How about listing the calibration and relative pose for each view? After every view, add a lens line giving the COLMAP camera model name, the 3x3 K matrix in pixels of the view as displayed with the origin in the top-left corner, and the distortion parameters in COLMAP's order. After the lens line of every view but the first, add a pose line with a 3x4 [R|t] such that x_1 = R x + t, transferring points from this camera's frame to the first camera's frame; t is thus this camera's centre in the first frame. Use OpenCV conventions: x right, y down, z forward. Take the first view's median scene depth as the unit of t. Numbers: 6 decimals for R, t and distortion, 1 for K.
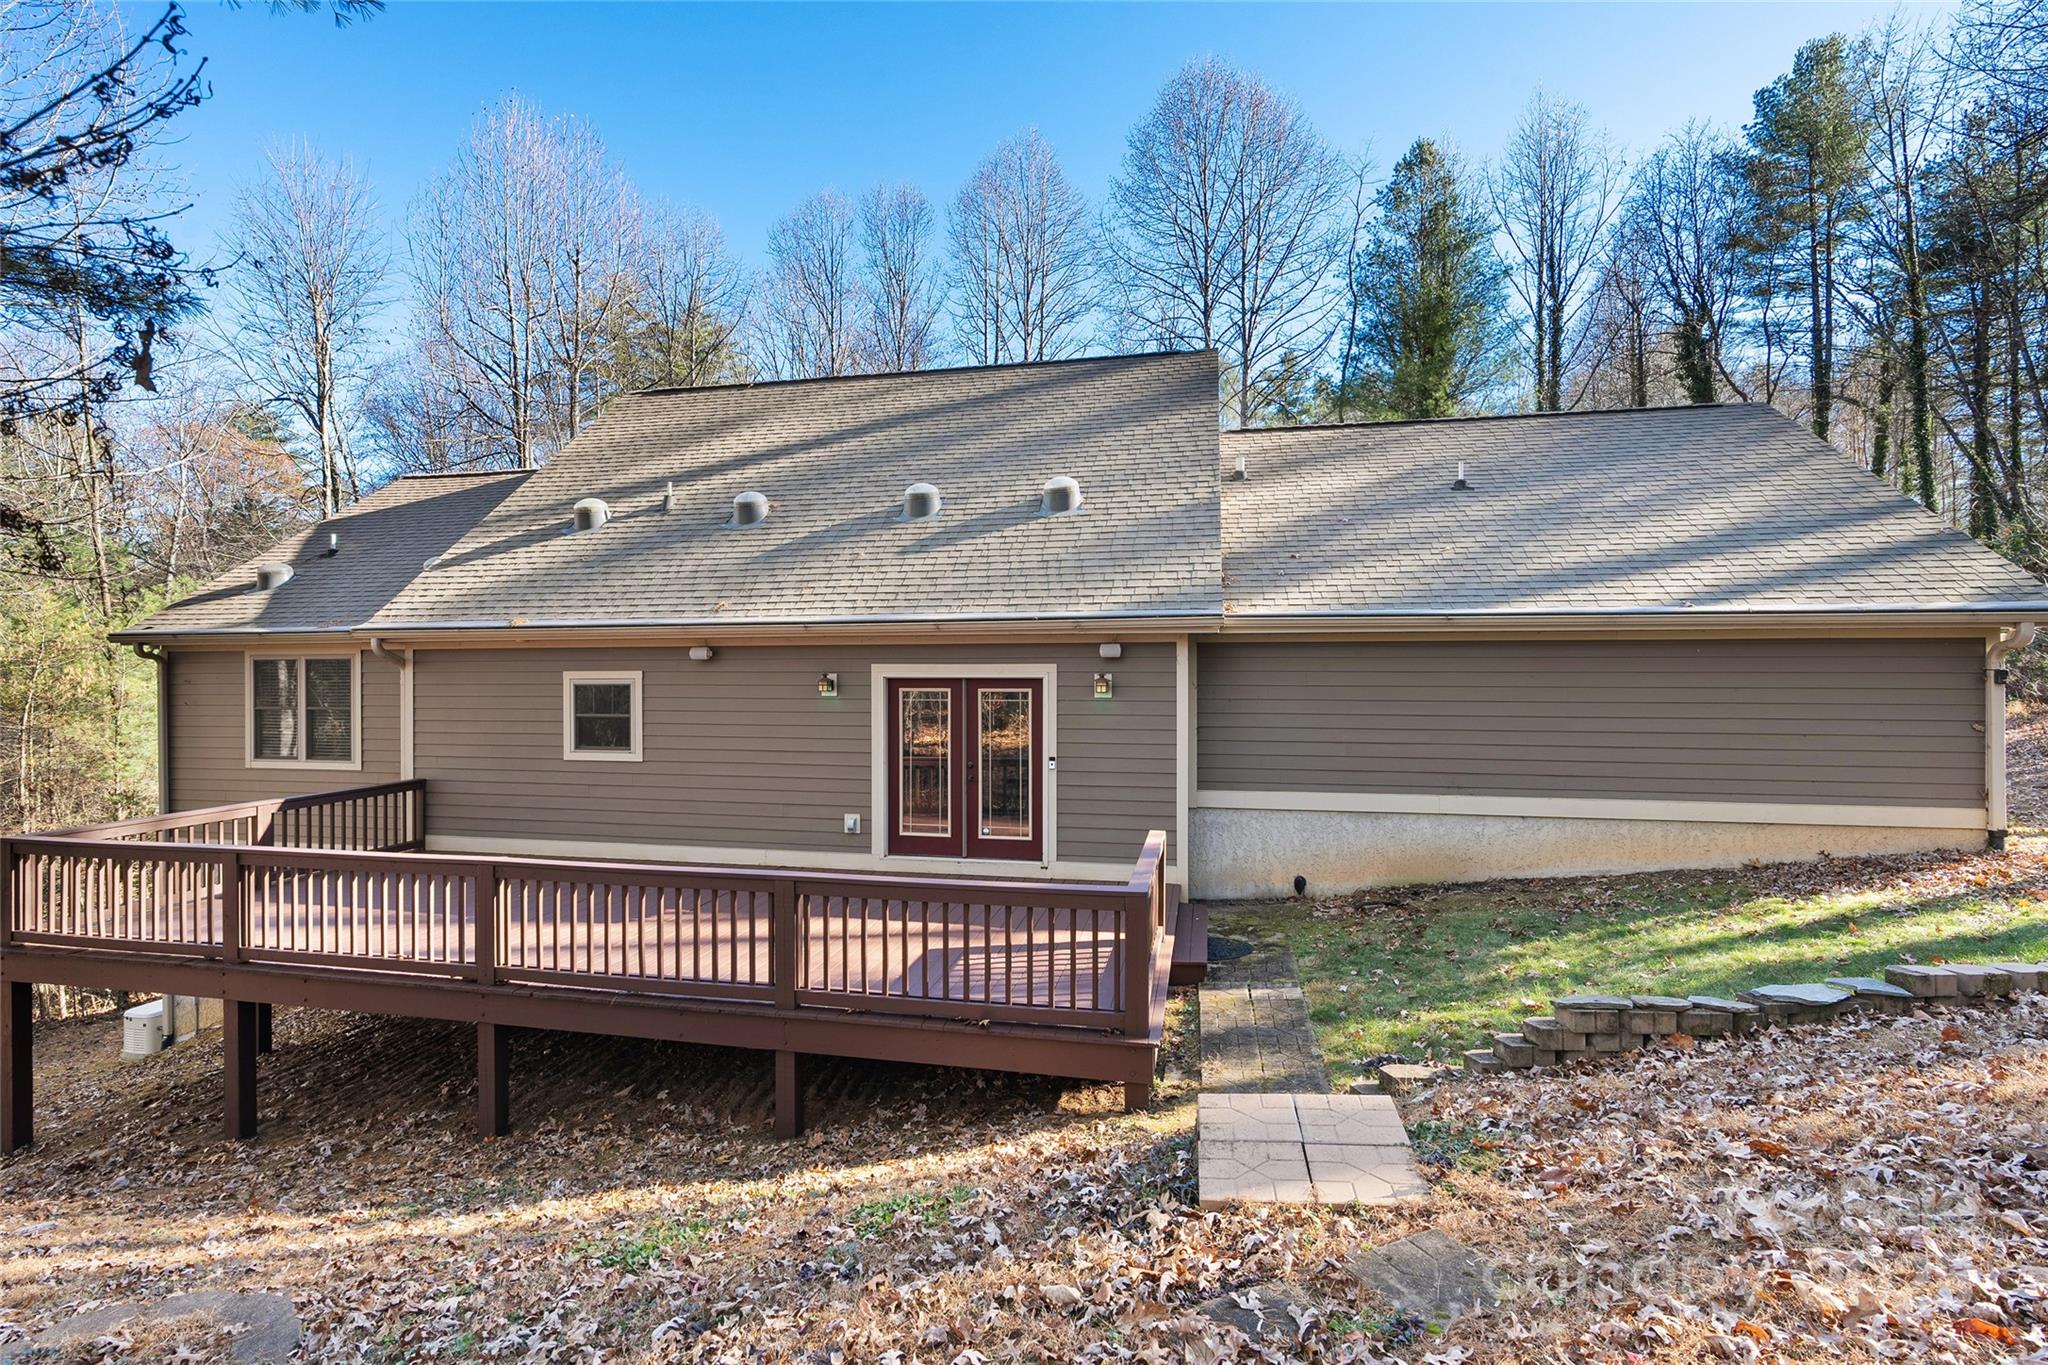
lens RADIAL K [[939.9, 0, 1024.0], [0, 939.9, 682.5], [0, 0, 1]] dist [0.000104, 0.000102]
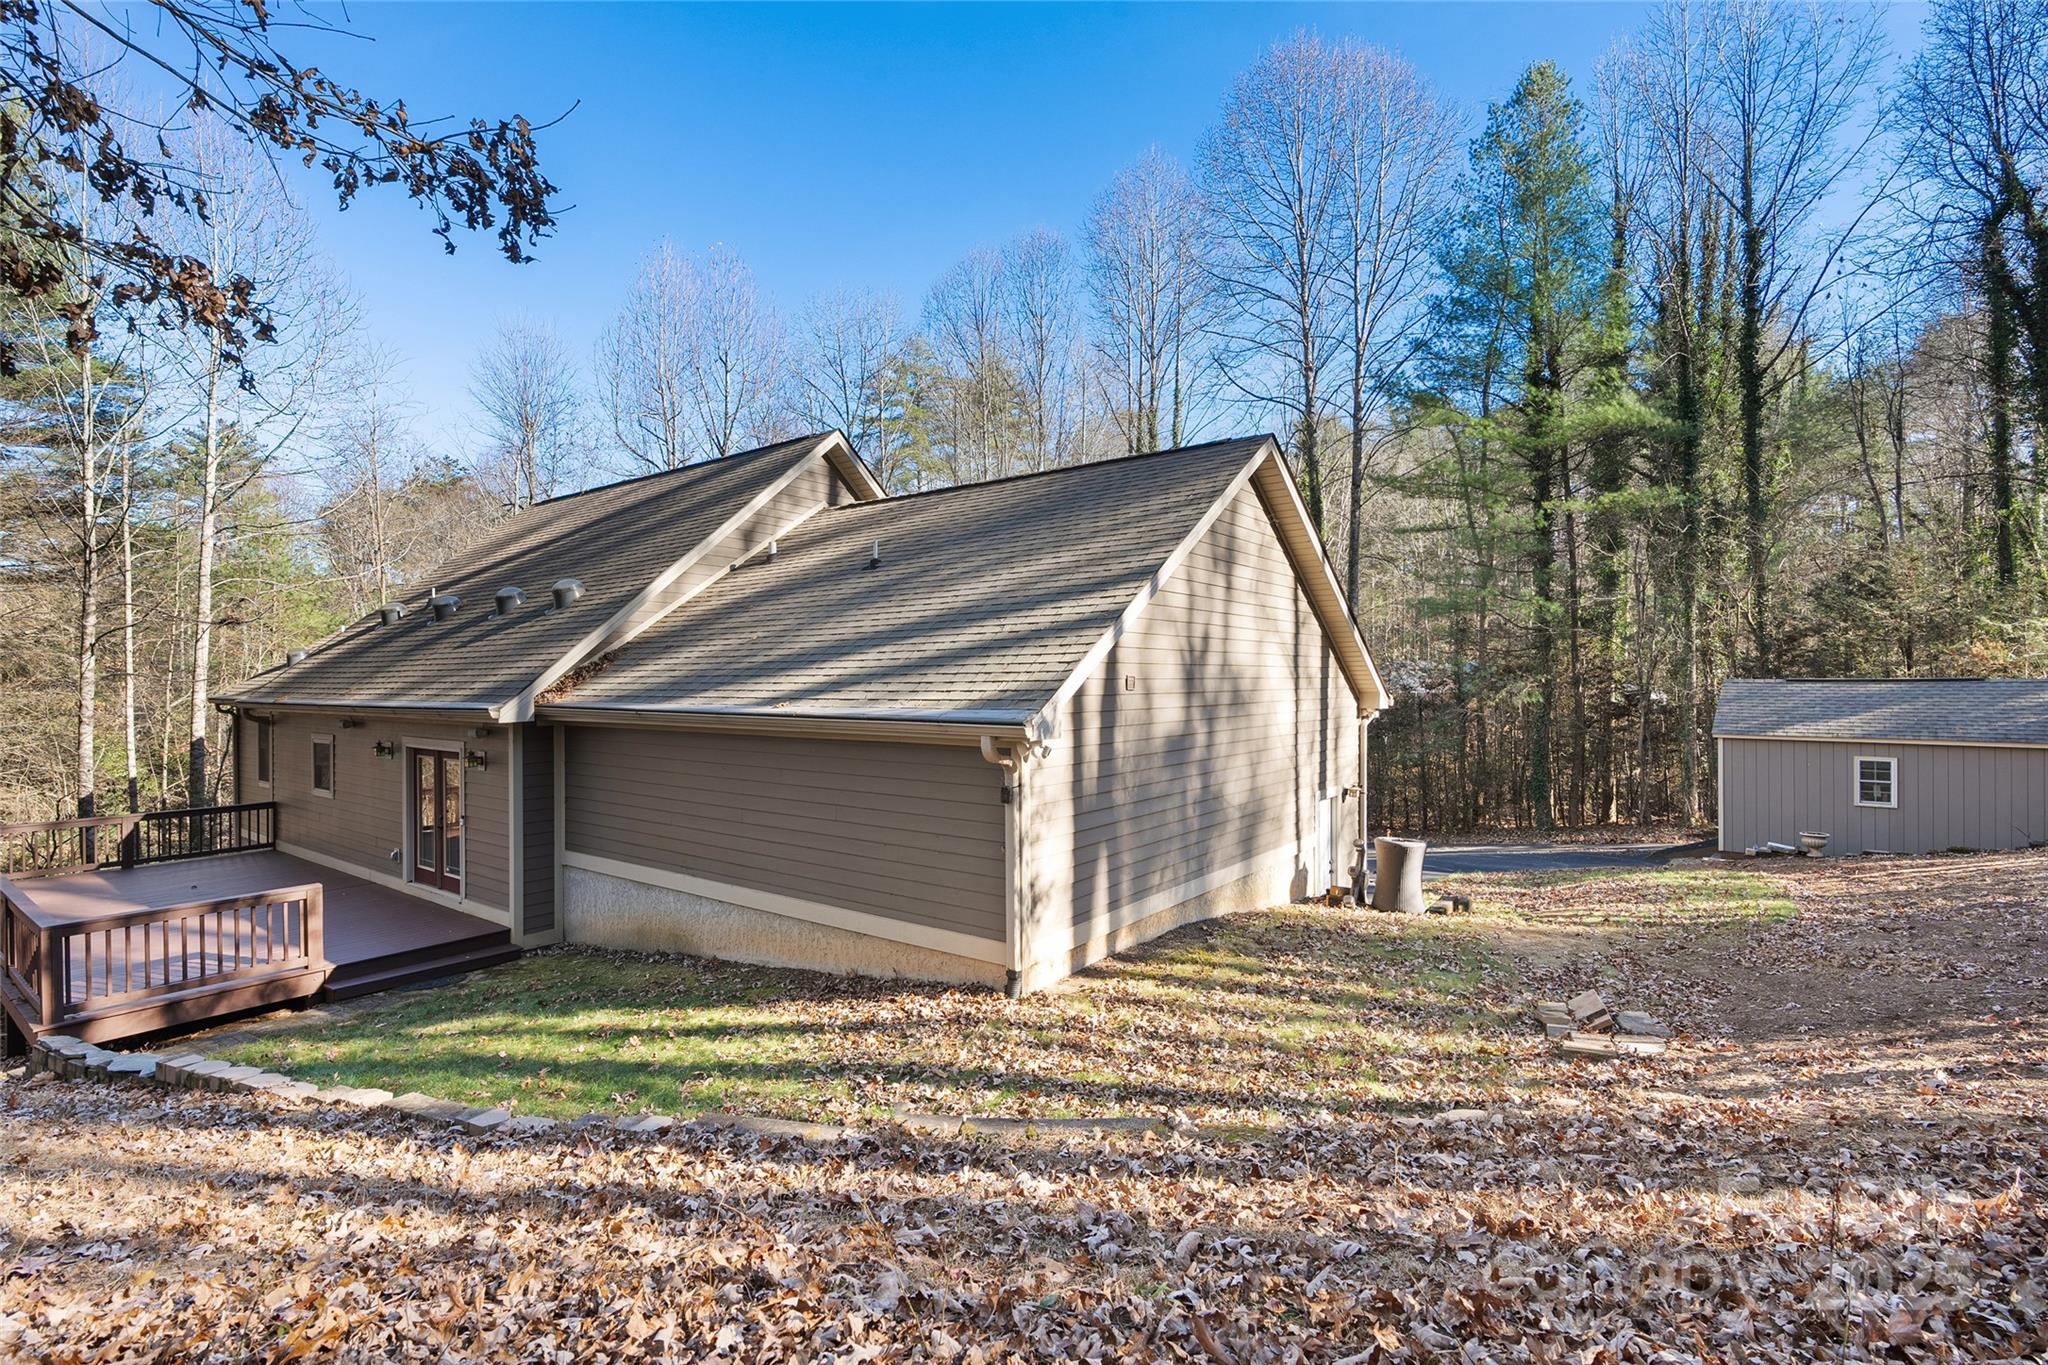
lens RADIAL K [[980.5, 0, 1024.0], [0, 980.5, 682.5], [0, 0, 1]] dist [-0.020069, -0.000125]
pose [[0.902516, 0.000370, -0.430655, 1.201603], [-0.003700, 0.999969, -0.006895, -0.087780], [0.430640, 0.007816, 0.902490, 0.143875]]
